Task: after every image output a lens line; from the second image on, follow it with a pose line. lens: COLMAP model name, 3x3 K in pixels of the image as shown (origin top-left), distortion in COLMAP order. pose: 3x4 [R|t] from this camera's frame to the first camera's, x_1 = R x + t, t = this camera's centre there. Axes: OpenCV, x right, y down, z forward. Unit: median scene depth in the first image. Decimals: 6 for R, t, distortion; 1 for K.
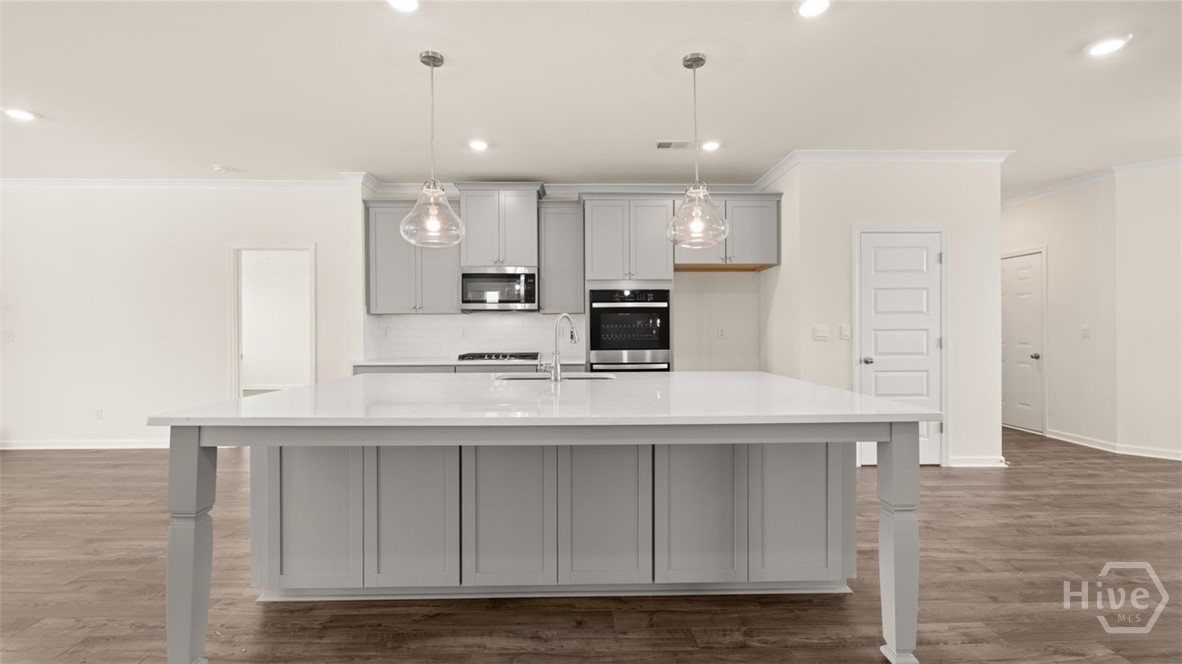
lens RADIAL K [[492.3, 0, 594.8], [0, 492.3, 330.2], [0, 0, 1]] dist [0.002503, 0.000089]
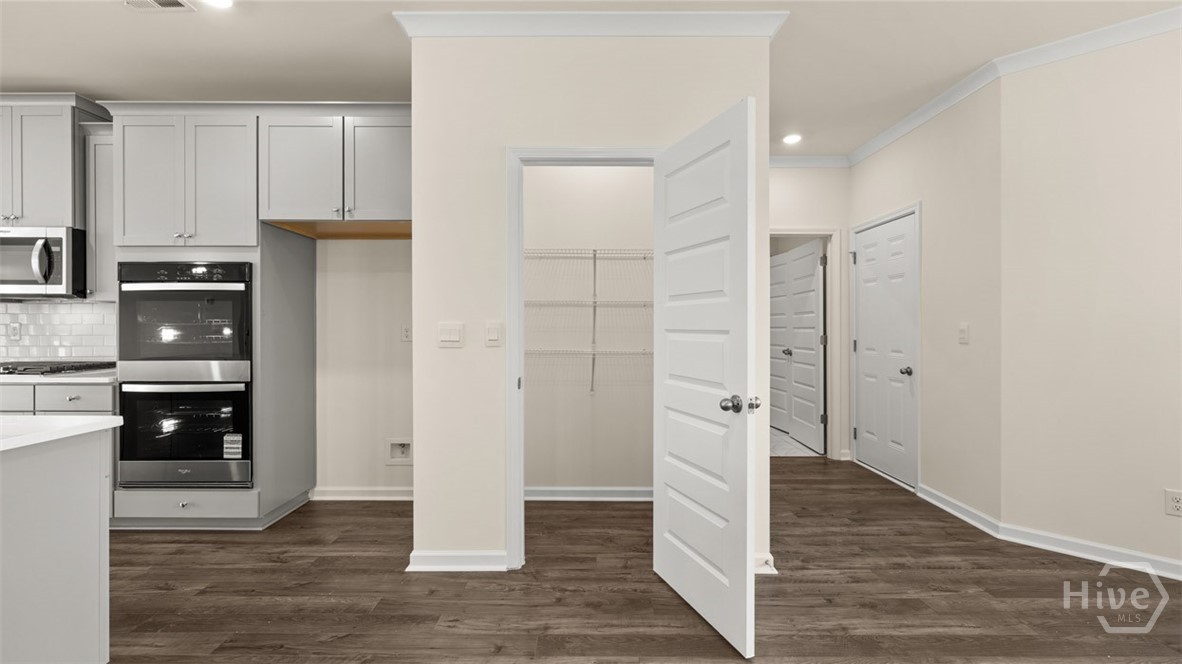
lens RADIAL K [[496.2, 0, 584.5], [0, 496.2, 329.2], [0, 0, 1]] dist [-0.001985, -0.000100]
pose [[0.999512, 0.006454, -0.030578, 0.584016], [-0.006250, 0.999958, 0.006751, -0.005881], [0.030620, -0.006557, 0.999510, 0.394259]]
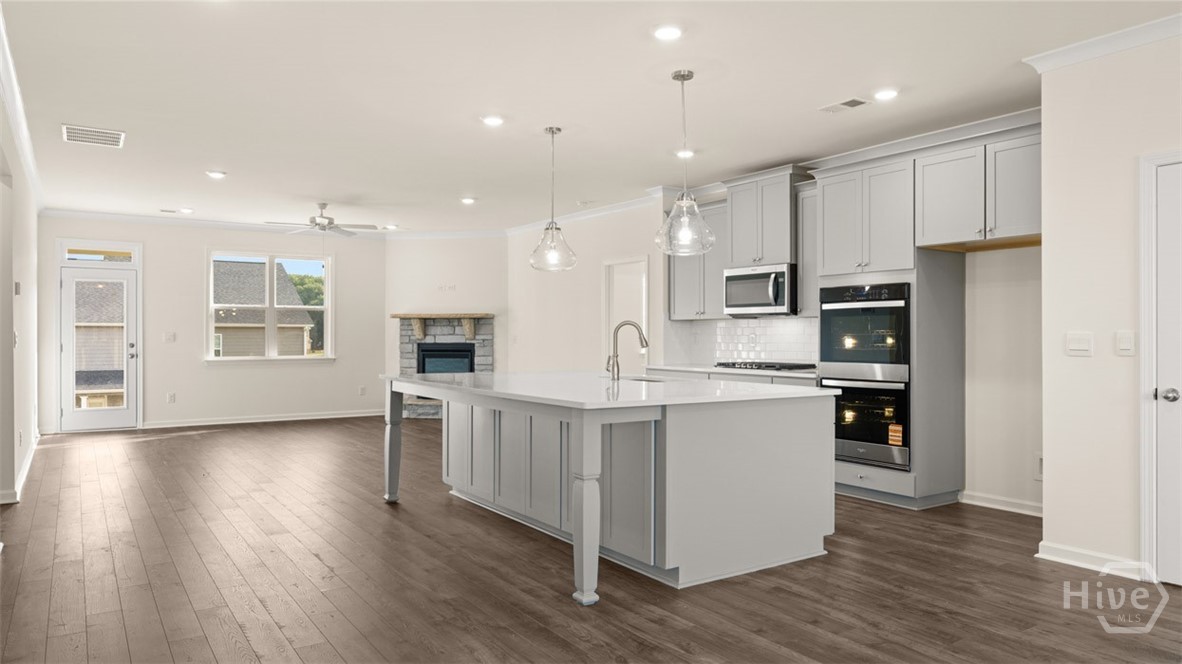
lens RADIAL K [[781.0, 0, 590.3], [0, 781.0, 335.3], [0, 0, 1]] dist [0.004041, 0.001334]
pose [[0.534642, 0.004978, -0.845064, 0.879157], [-0.002067, 0.999987, 0.004583, -0.008112], [0.845076, -0.000704, 0.534646, -0.024239]]
